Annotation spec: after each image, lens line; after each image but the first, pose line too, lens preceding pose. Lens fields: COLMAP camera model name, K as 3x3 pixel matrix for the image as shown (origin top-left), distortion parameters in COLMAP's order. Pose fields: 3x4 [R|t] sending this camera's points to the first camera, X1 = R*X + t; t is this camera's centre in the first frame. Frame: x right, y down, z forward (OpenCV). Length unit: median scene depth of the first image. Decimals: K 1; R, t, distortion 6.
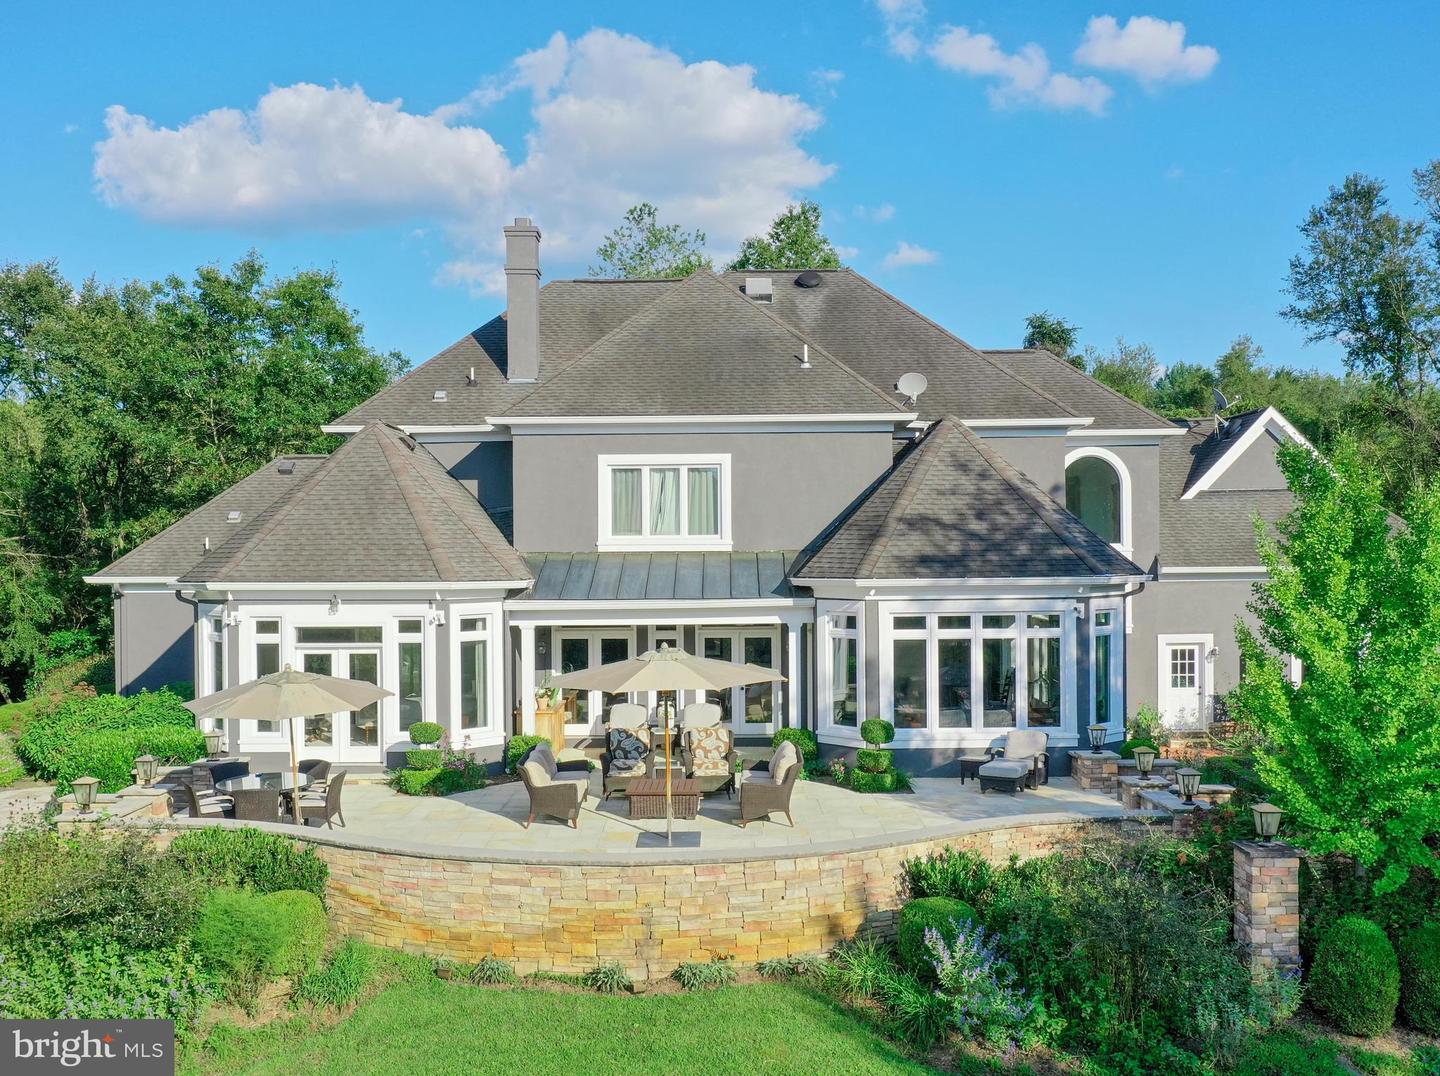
lens RADIAL K [[1353.6, 0, 718.4], [0, 1353.6, 541.3], [0, 0, 1]] dist [-0.004556, 0.000000]
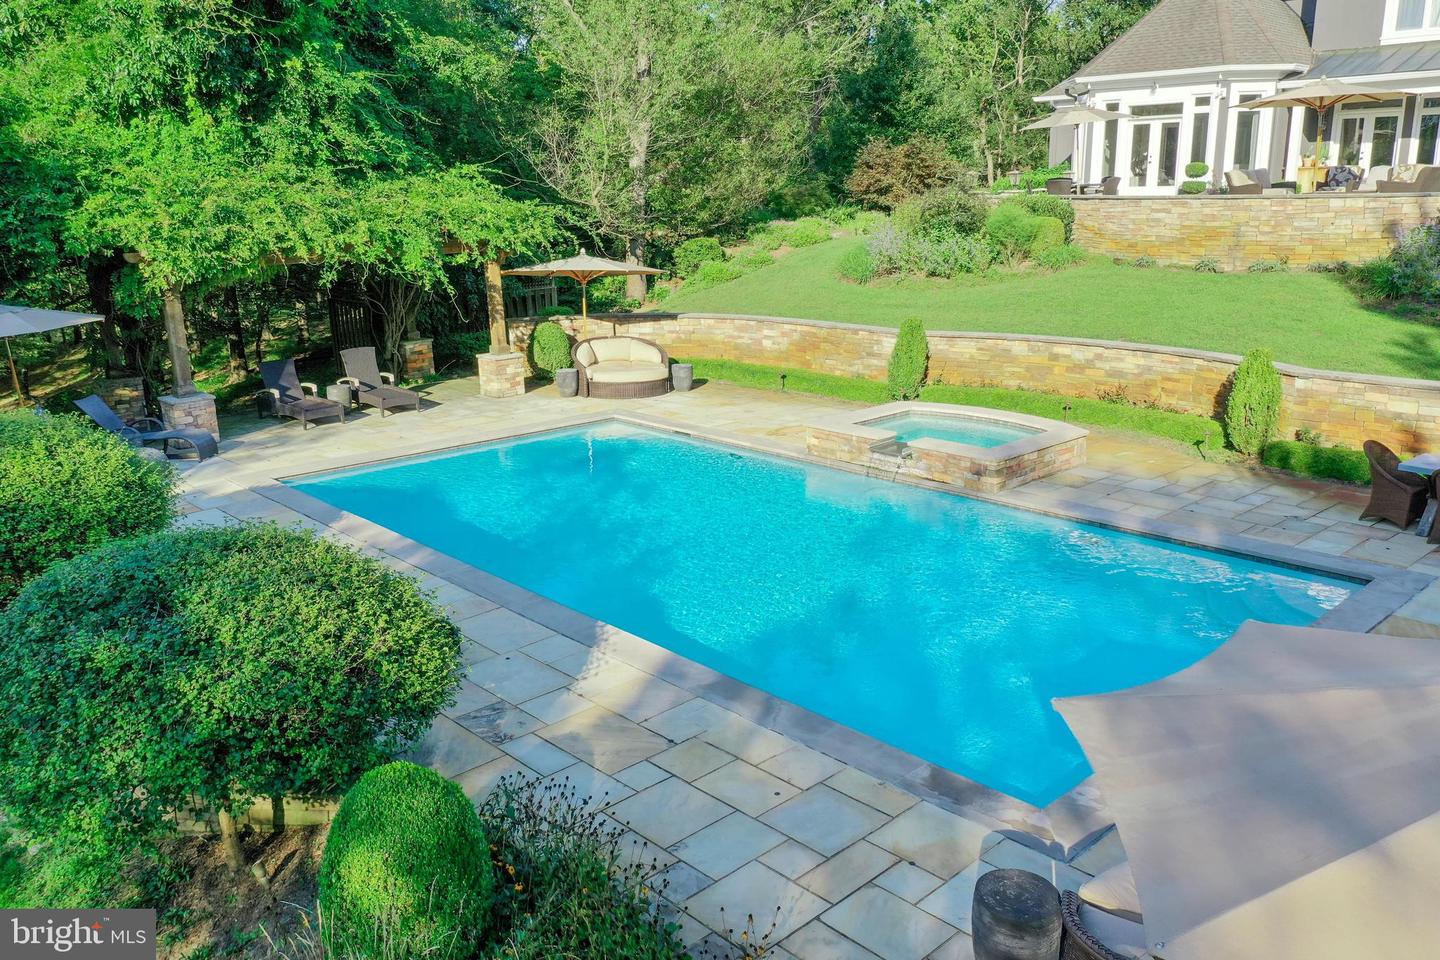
lens RADIAL K [[1132.4, 0, 721.1], [0, 1132.4, 473.6], [0, 0, 1]] dist [0.007909, -0.009233]
pose [[0.693646, 0.175946, -0.698497, 0.506948], [0.013948, 0.966247, 0.257241, 0.193901], [0.720181, -0.188177, 0.667779, -0.402151]]
